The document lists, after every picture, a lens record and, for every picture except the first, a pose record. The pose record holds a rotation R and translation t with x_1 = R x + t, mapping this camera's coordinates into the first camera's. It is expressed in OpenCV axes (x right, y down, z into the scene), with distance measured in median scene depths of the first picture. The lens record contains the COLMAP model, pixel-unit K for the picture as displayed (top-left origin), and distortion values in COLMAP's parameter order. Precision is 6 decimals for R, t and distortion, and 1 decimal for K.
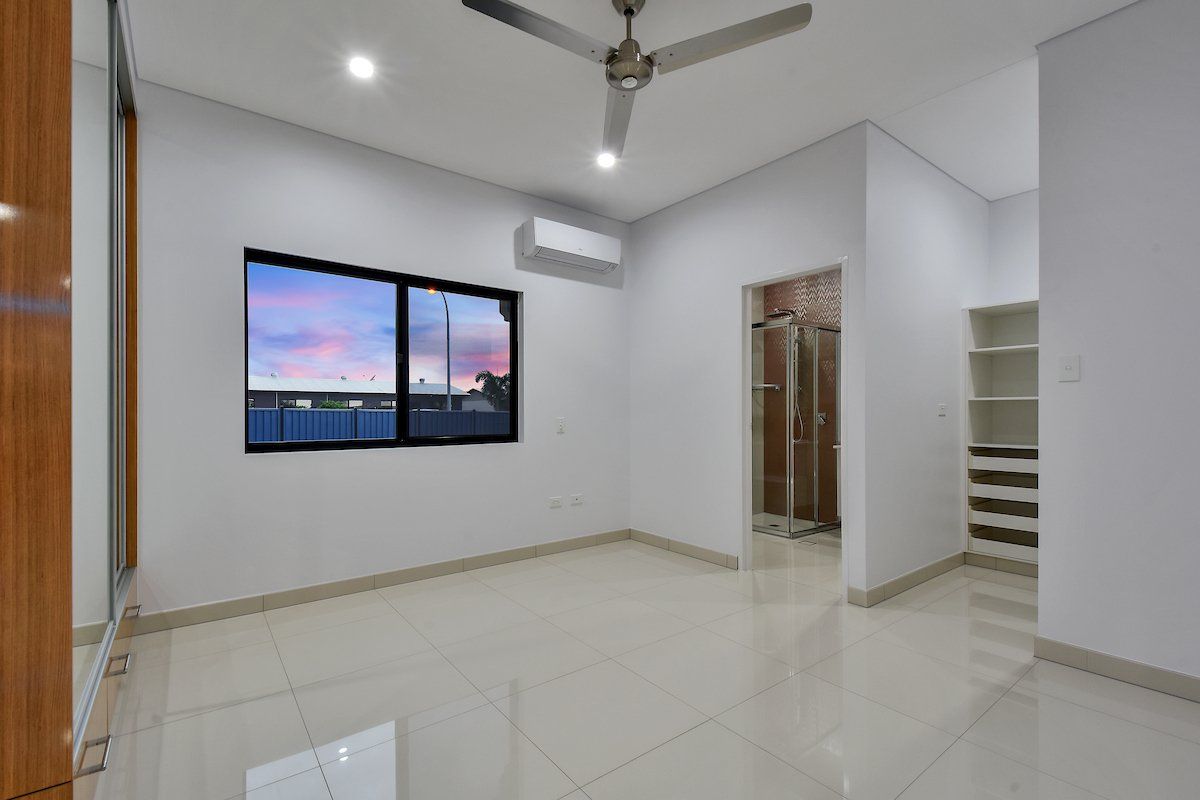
lens RADIAL K [[519.3, 0, 593.2], [0, 519.3, 399.0], [0, 0, 1]] dist [0.034729, -0.018237]
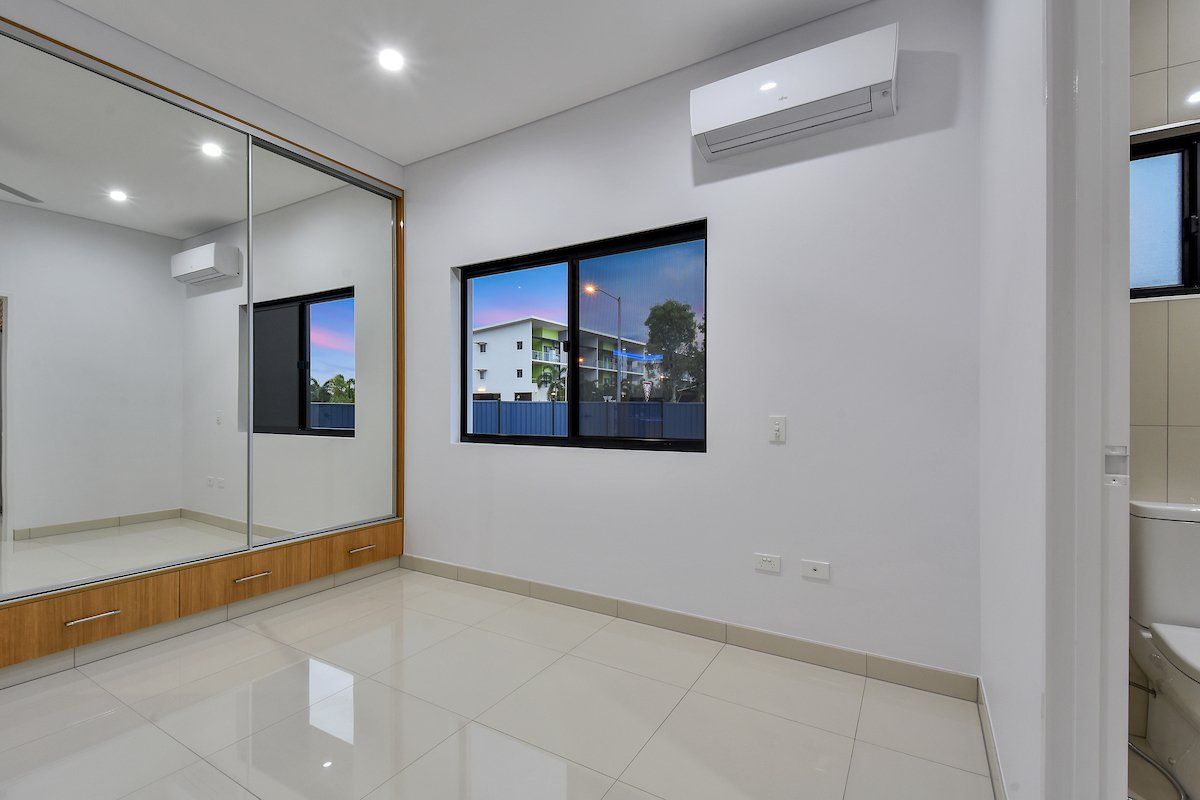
lens RADIAL K [[519.3, 0, 593.2], [0, 519.3, 399.0], [0, 0, 1]] dist [0.034729, -0.018237]
pose [[0.381082, -0.019297, -0.924340, 0.451018], [0.024229, 0.999647, -0.010880, 0.023002], [0.924224, -0.018250, 0.381415, 0.705994]]
